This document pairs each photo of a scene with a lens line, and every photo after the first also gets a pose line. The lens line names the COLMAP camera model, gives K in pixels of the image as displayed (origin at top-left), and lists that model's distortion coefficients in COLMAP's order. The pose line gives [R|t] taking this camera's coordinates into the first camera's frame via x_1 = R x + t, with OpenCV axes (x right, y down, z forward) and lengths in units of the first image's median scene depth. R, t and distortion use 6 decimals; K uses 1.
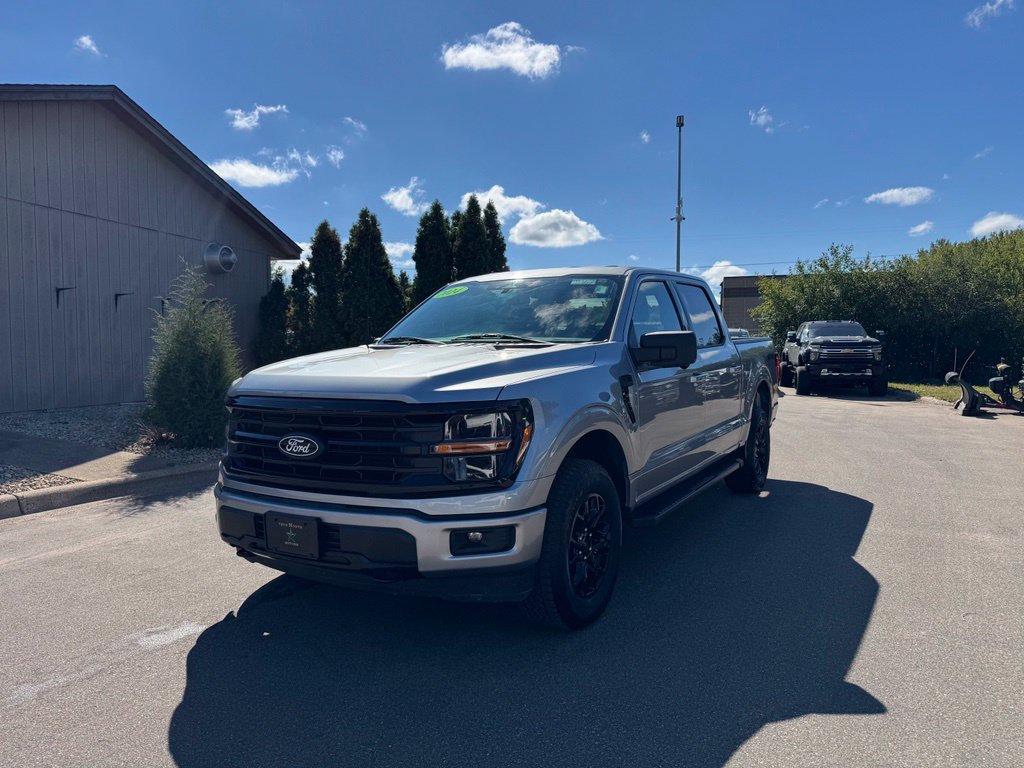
lens RADIAL K [[719.6, 0, 519.3], [0, 719.6, 388.4], [0, 0, 1]] dist [0.028911, -0.029815]
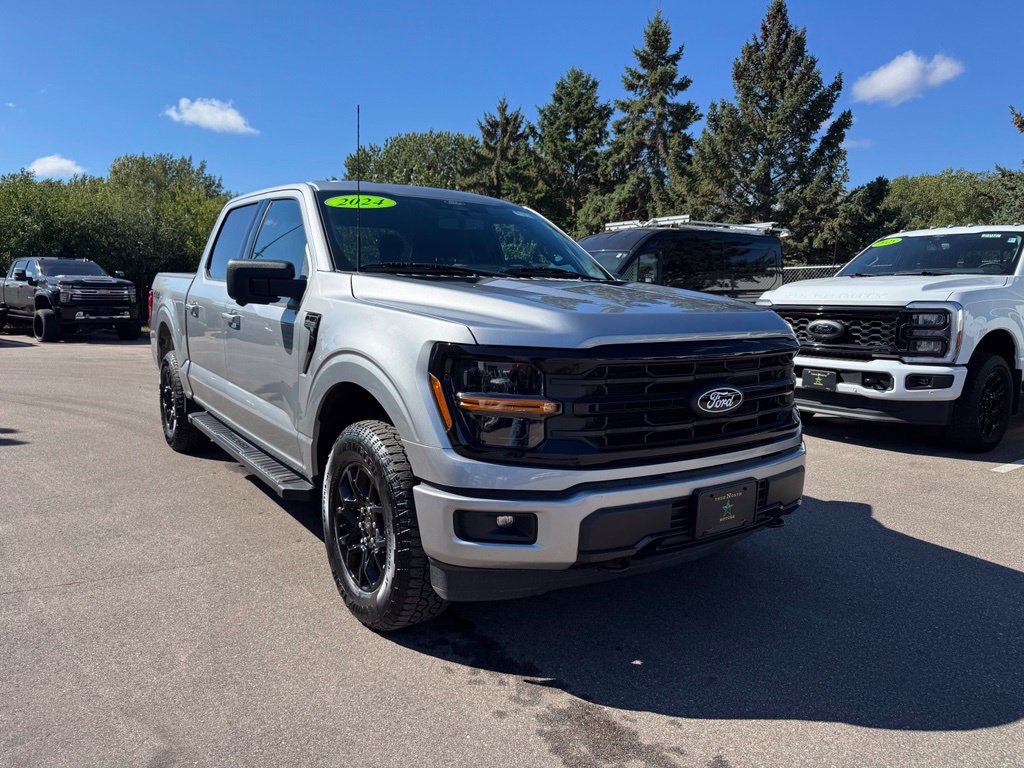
lens RADIAL K [[719.6, 0, 514.2], [0, 719.6, 392.4], [0, 0, 1]] dist [0.028911, -0.029815]
pose [[0.413443, -0.106561, 0.904273, -0.268727], [0.031721, 0.994211, 0.102656, -0.004499], [-0.909977, -0.013758, 0.414430, 0.208197]]
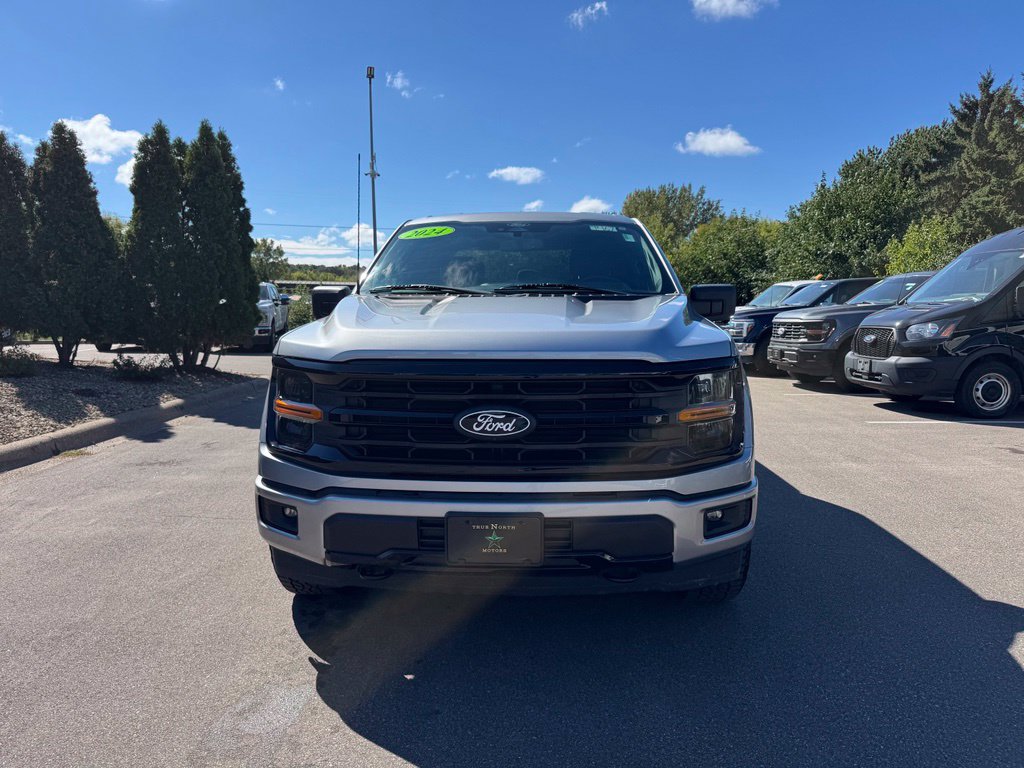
lens RADIAL K [[719.6, 0, 511.6], [0, 719.6, 389.3], [0, 0, 1]] dist [0.028911, -0.029815]
pose [[0.887651, -0.041934, 0.458604, -0.150843], [0.016750, 0.998127, 0.058847, 0.000082], [-0.460213, -0.044554, 0.886690, 0.077373]]
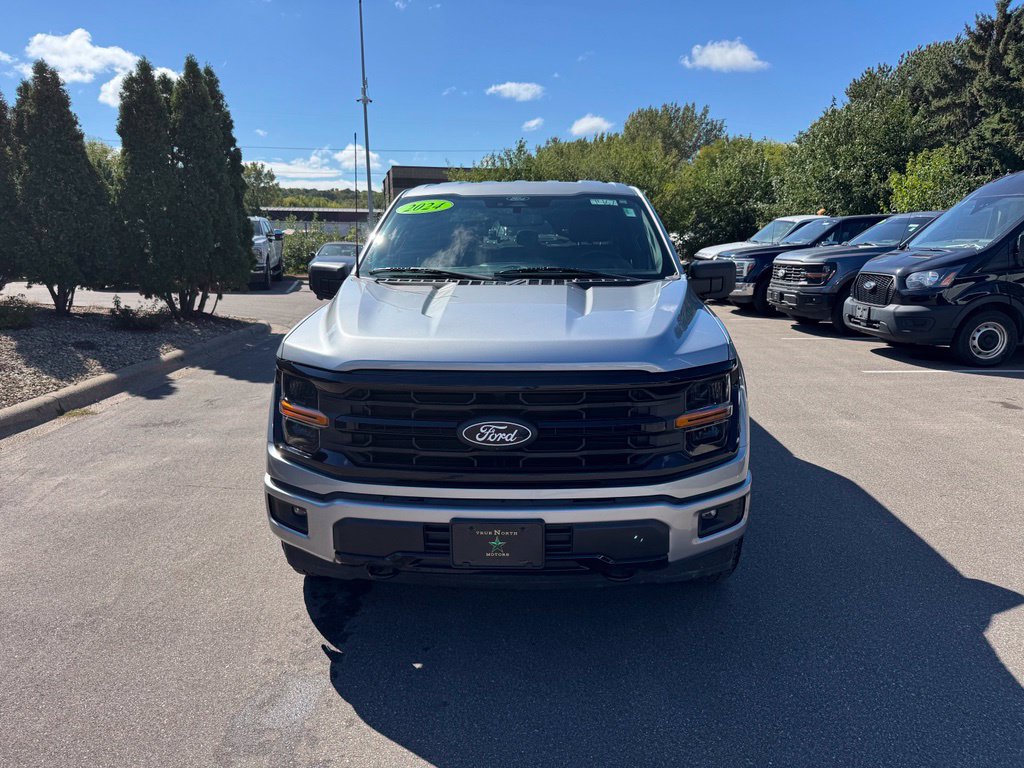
lens RADIAL K [[719.6, 0, 512.4], [0, 719.6, 388.0], [0, 0, 1]] dist [0.028911, -0.029815]
pose [[0.885697, -0.091797, 0.455098, -0.151870], [0.020973, 0.987168, 0.158302, -0.021580], [-0.463790, -0.130663, 0.876257, 0.076383]]
